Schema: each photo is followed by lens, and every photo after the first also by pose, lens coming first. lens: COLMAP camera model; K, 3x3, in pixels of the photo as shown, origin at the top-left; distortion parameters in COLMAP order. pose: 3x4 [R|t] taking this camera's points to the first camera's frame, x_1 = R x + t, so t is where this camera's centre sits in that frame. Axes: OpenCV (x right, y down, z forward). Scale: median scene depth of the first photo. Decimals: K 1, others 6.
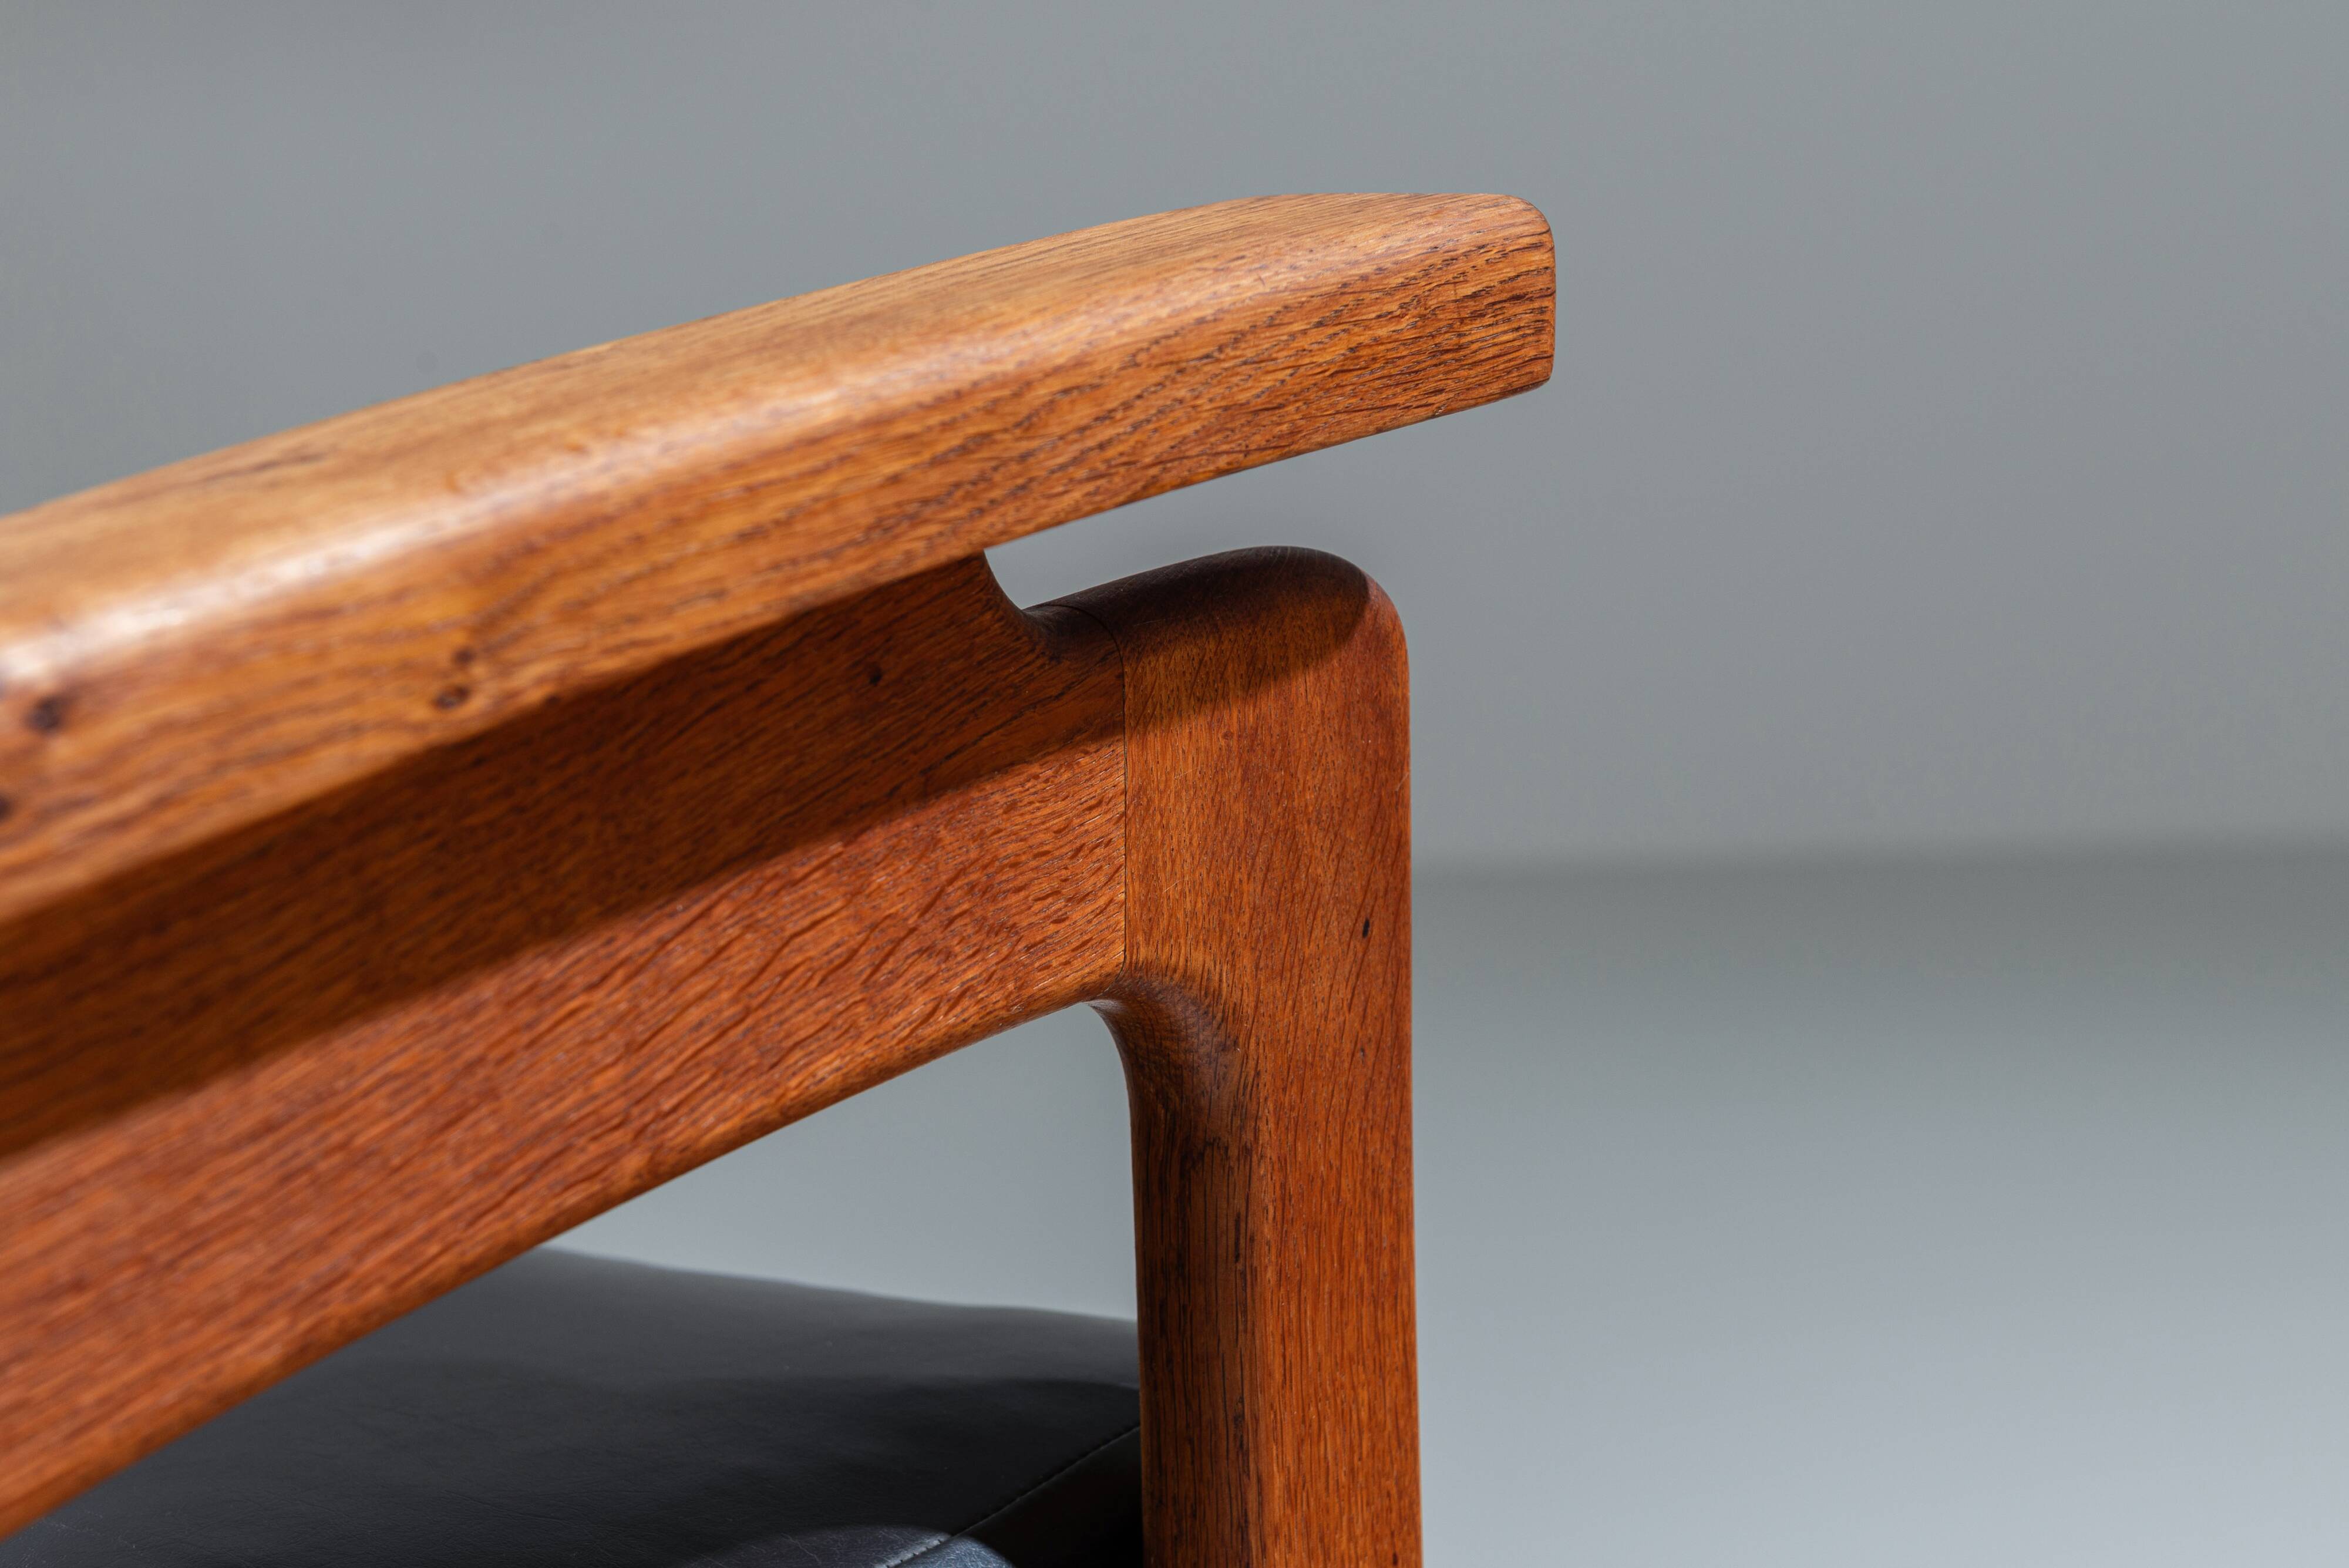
lens RADIAL K [[3588.6, 0, 1175.1], [0, 3588.6, 783.0], [0, 0, 1]] dist [-0.011878, 0.013923]
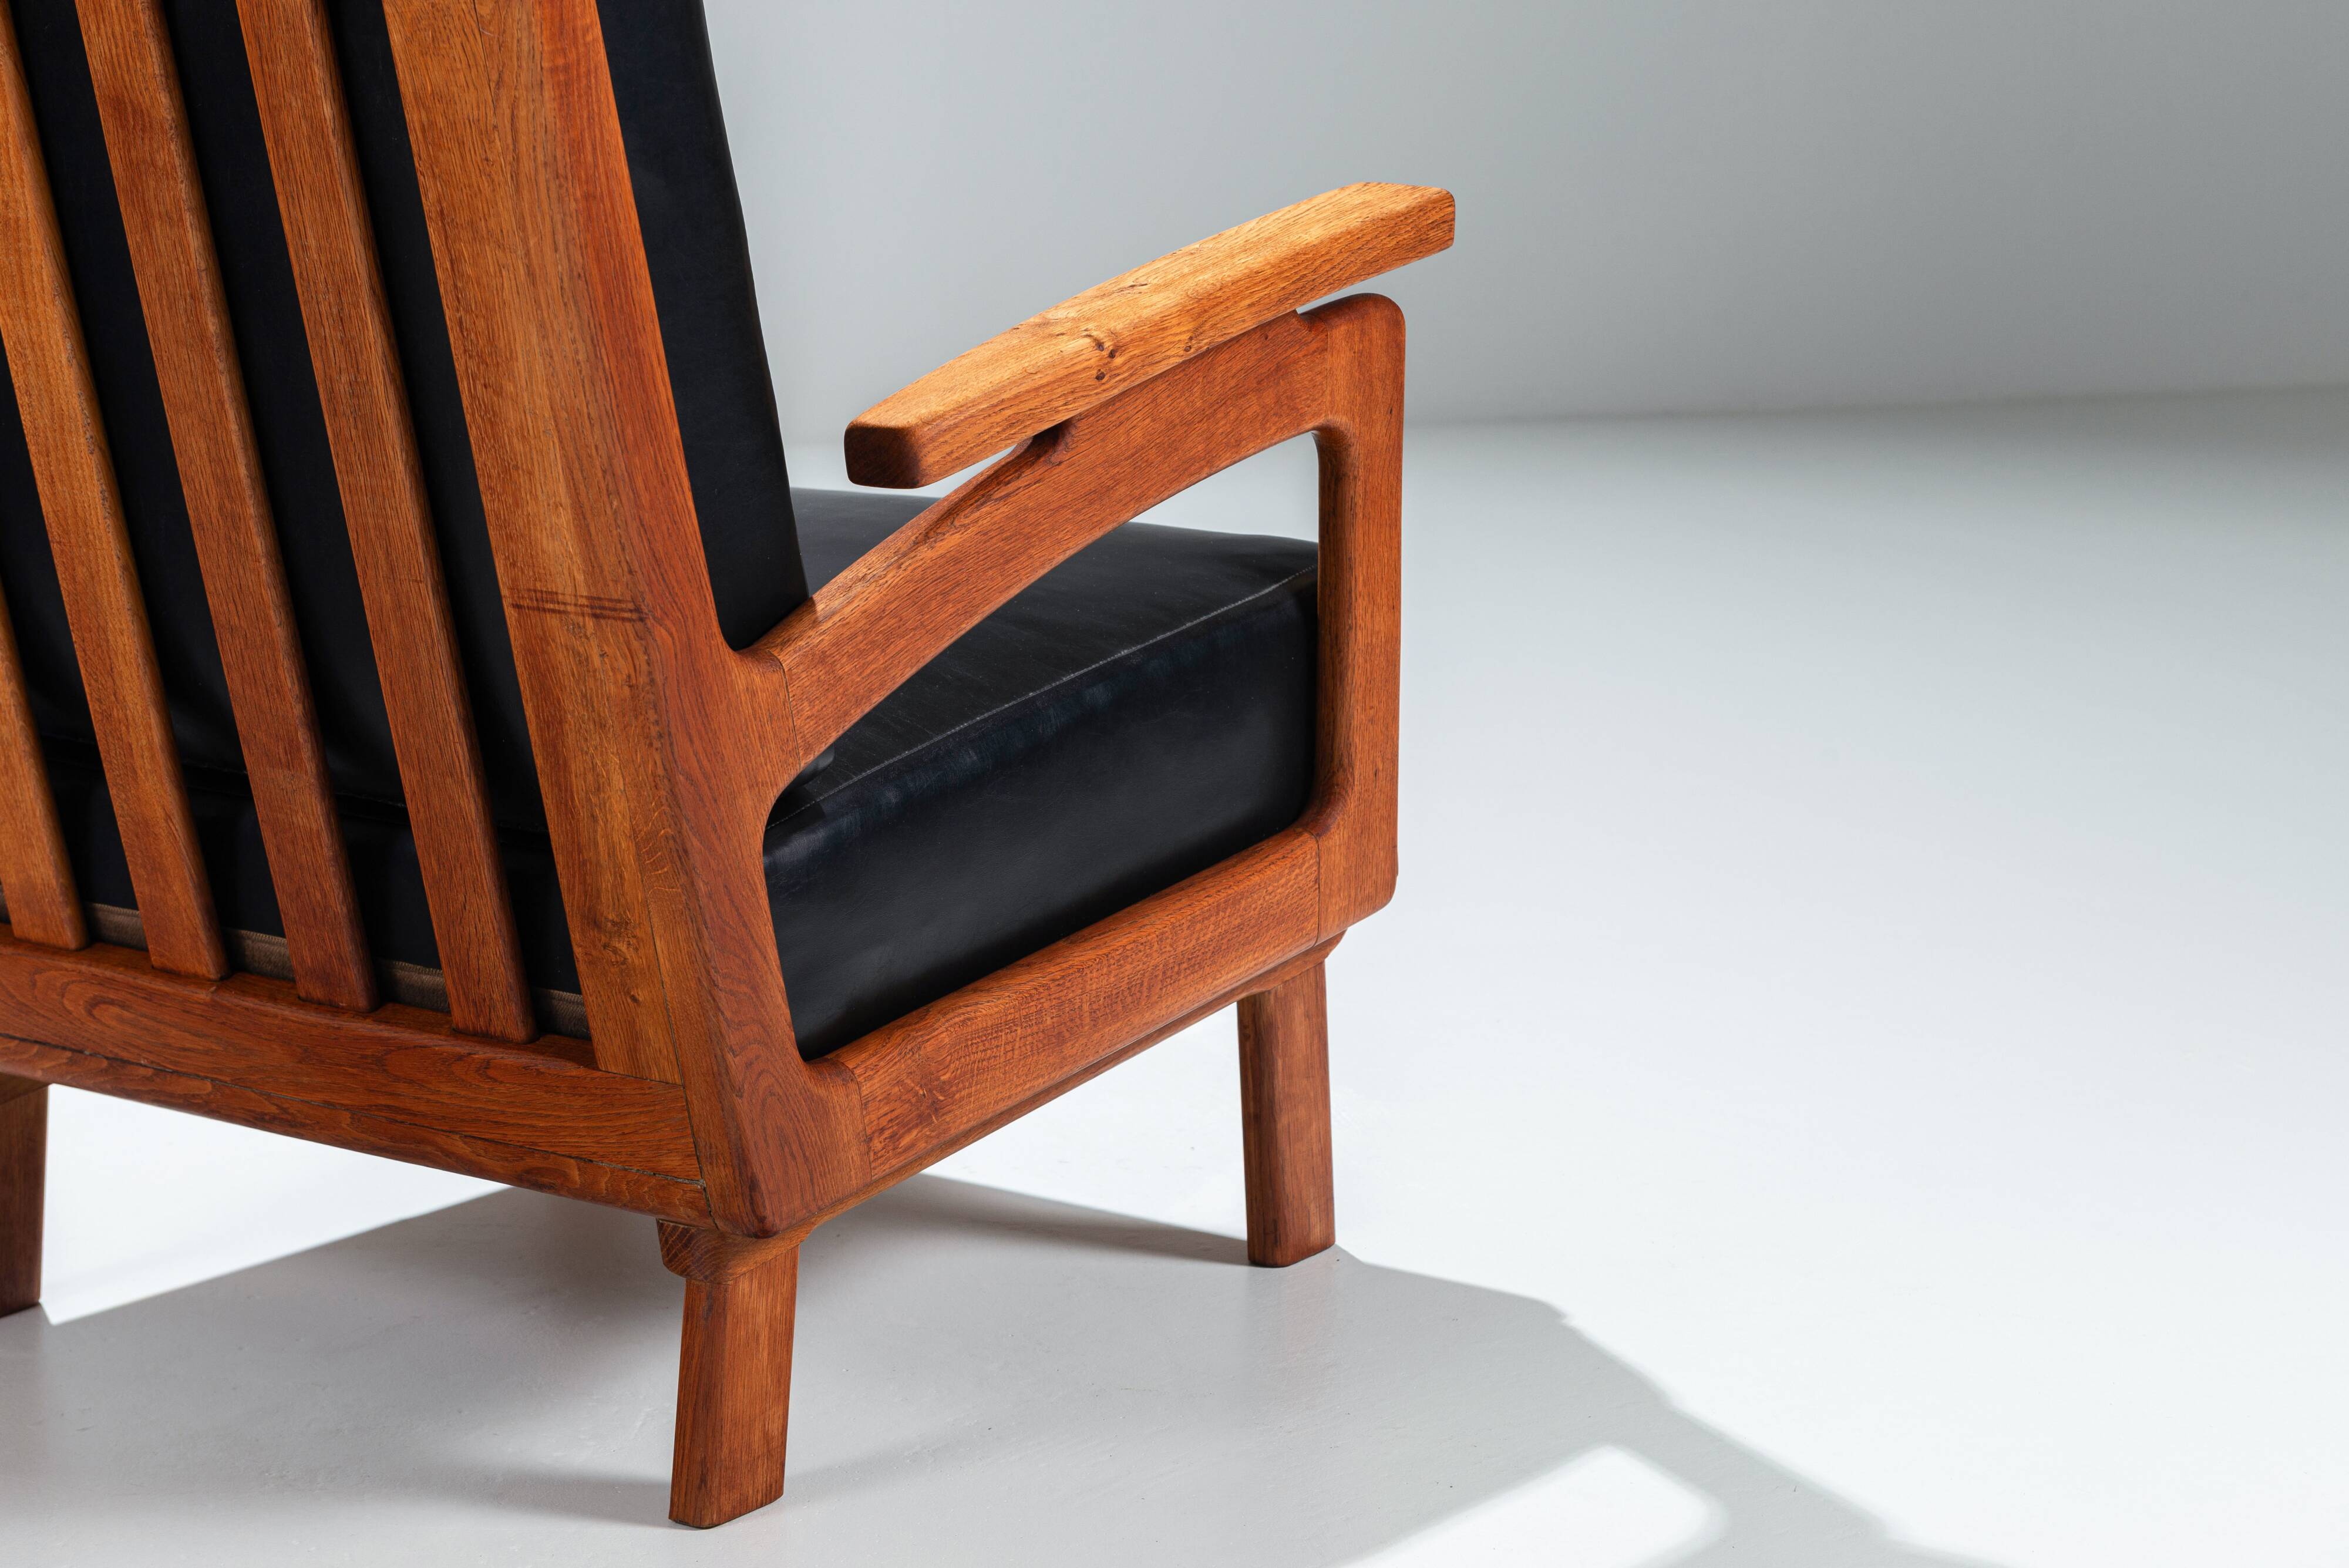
lens RADIAL K [[3588.6, 0, 1175.1], [0, 3588.6, 783.0], [0, 0, 1]] dist [-0.011878, 0.013923]
pose [[0.998439, 0.012275, 0.054496, -0.324043], [-0.019741, 0.990145, 0.138651, -0.074930], [-0.052257, -0.139510, 0.988841, -2.317748]]
